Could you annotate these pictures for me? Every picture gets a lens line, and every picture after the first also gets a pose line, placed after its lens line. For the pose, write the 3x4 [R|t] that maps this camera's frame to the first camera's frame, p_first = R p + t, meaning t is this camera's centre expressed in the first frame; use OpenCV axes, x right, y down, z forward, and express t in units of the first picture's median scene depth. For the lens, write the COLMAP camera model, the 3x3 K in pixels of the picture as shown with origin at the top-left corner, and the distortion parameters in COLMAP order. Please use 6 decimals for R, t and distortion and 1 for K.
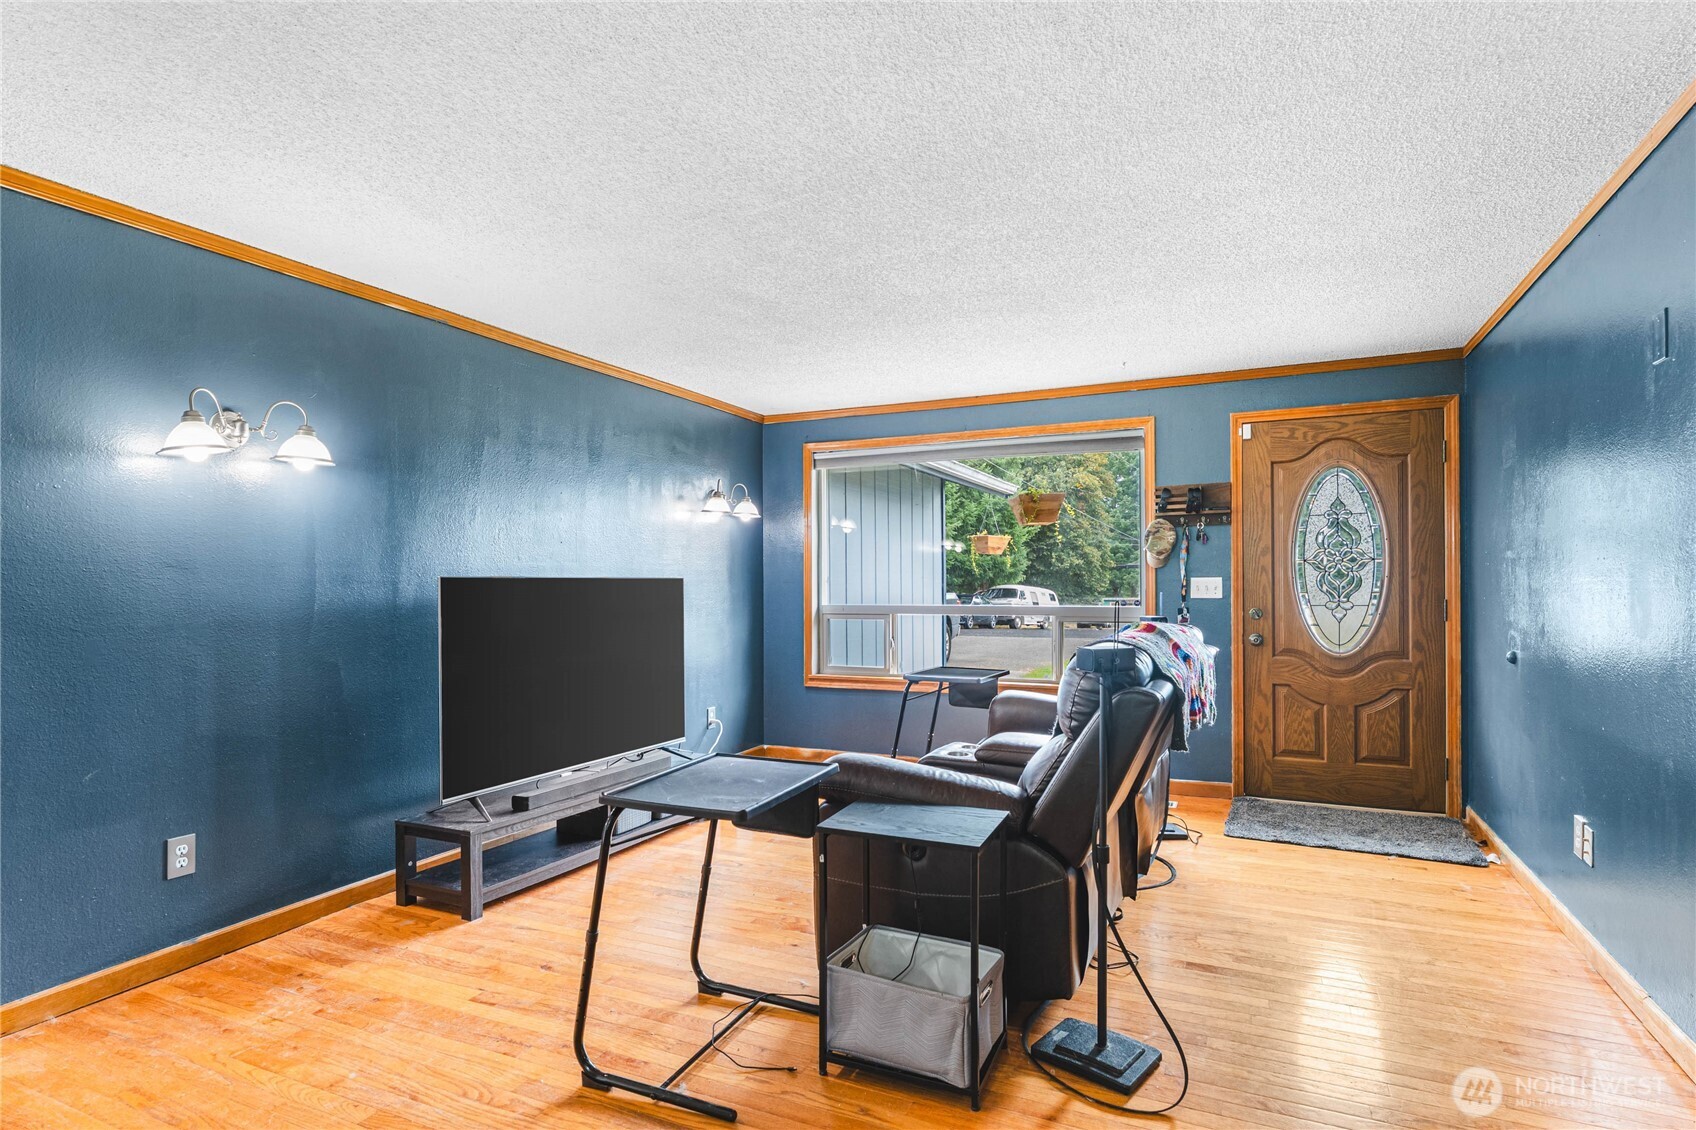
lens RADIAL K [[882.7, 0, 849.0], [0, 882.7, 572.8], [0, 0, 1]] dist [0.002583, 0.000327]
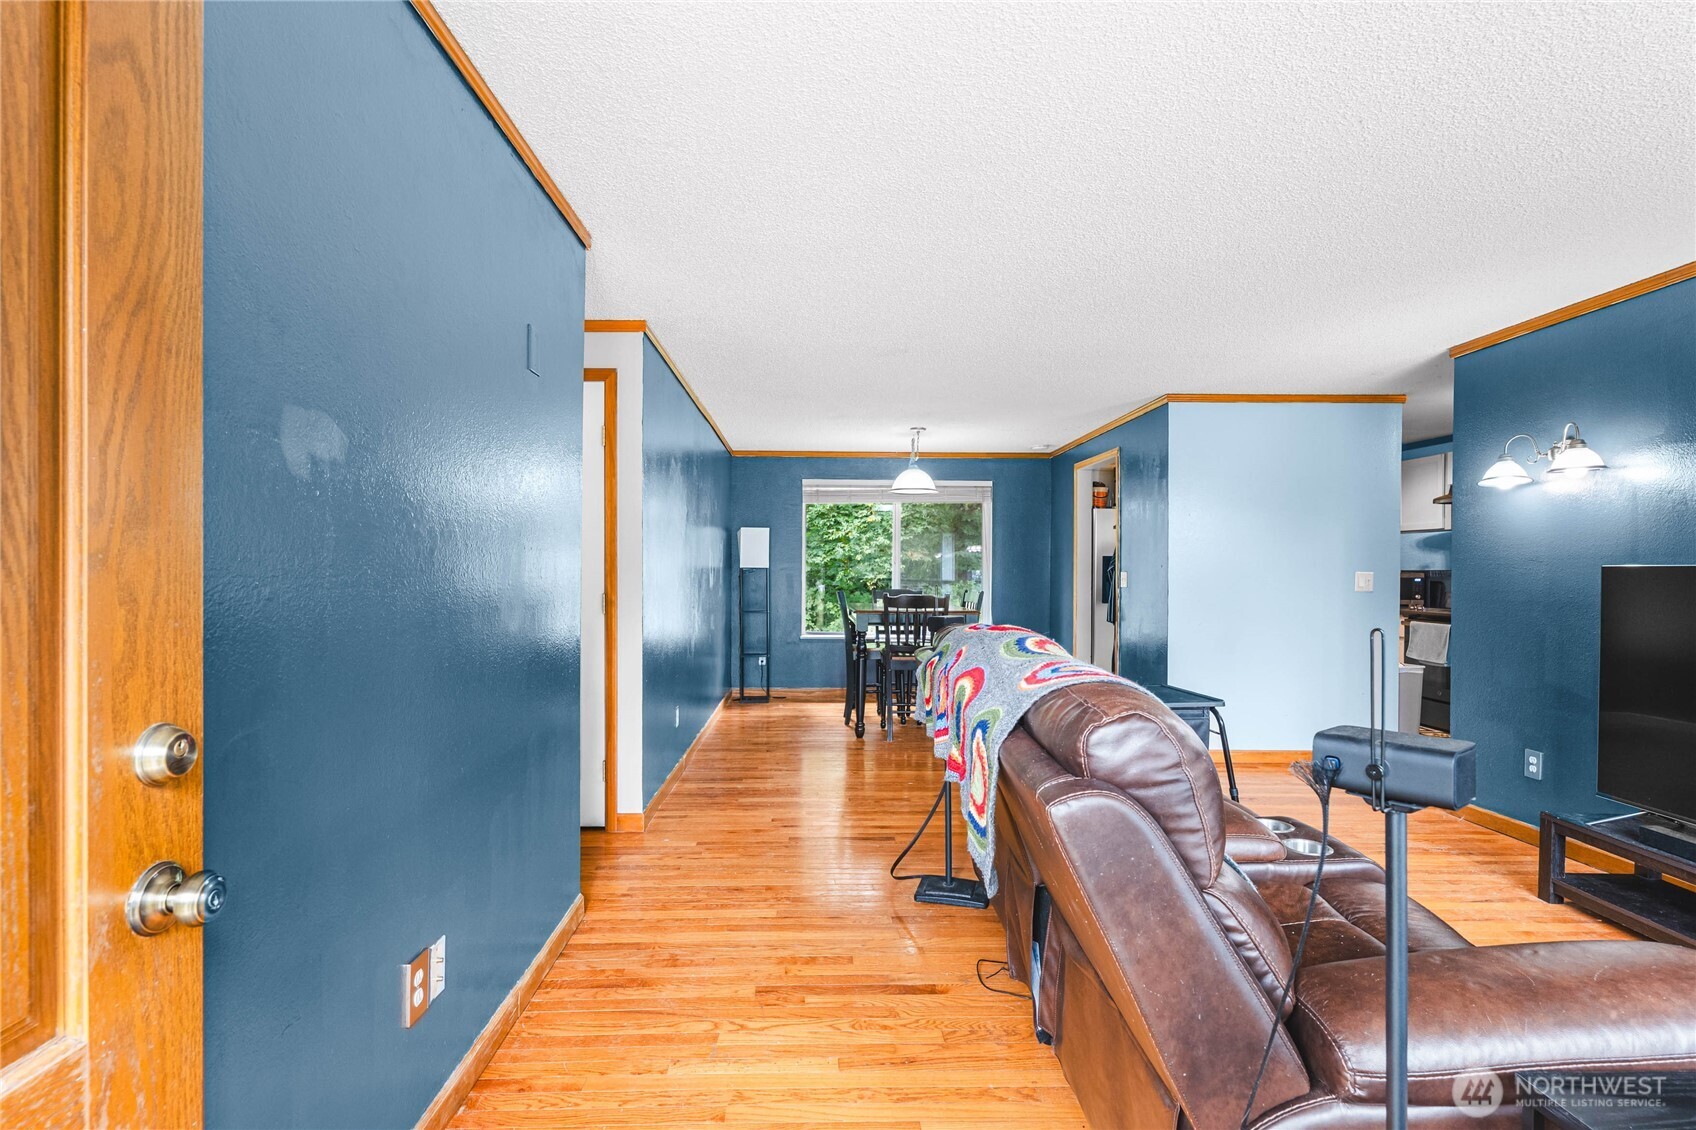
lens RADIAL K [[803.2, 0, 844.4], [0, 803.2, 567.6], [0, 0, 1]] dist [0.005158, -0.000536]
pose [[-0.885285, 0.000064, -0.465049, 0.813571], [0.001343, 0.999996, -0.002418, 0.010429], [0.465047, -0.002765, -0.885282, 1.633438]]
